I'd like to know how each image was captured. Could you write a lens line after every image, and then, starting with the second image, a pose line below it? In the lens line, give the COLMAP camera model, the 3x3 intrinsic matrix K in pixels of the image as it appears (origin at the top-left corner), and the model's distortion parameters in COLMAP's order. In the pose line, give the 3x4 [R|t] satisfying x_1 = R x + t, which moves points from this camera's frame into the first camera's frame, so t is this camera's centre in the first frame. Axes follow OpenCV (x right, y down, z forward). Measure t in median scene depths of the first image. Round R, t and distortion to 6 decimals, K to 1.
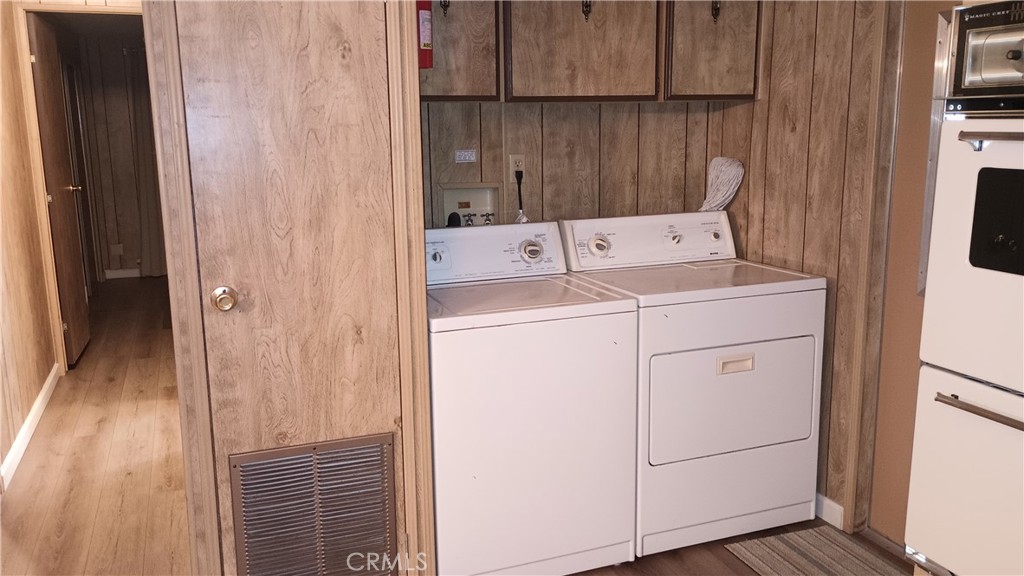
lens RADIAL K [[827.9, 0, 511.8], [0, 827.9, 288.0], [0, 0, 1]] dist [0.038976, -0.025838]
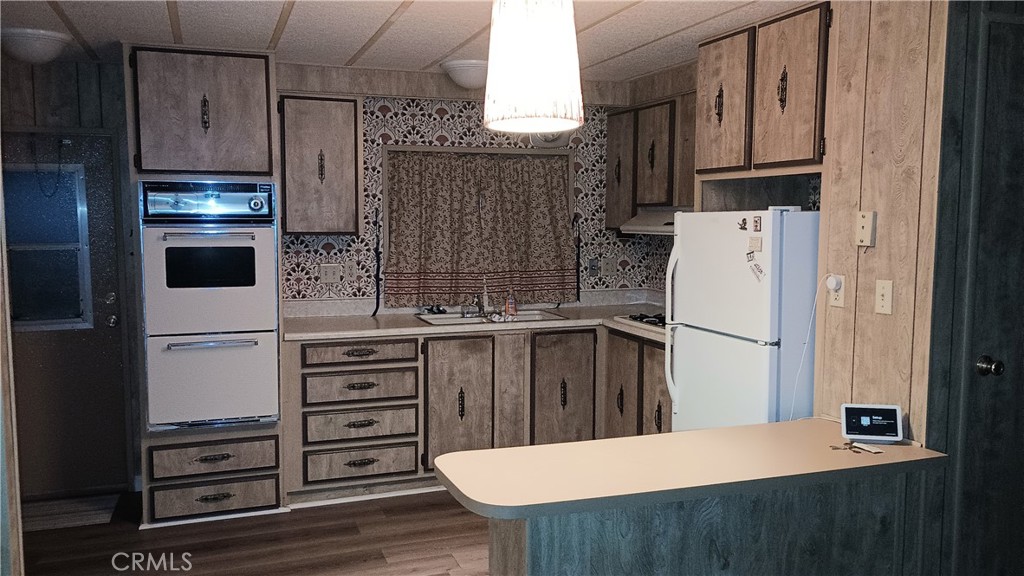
lens RADIAL K [[827.9, 0, 512.0], [0, 827.9, 289.2], [0, 0, 1]] dist [0.038976, -0.025838]
pose [[0.022340, -0.079624, 0.996575, -1.796824], [0.181697, 0.980546, 0.074270, -0.021746], [-0.983101, 0.179415, 0.036373, -0.053318]]
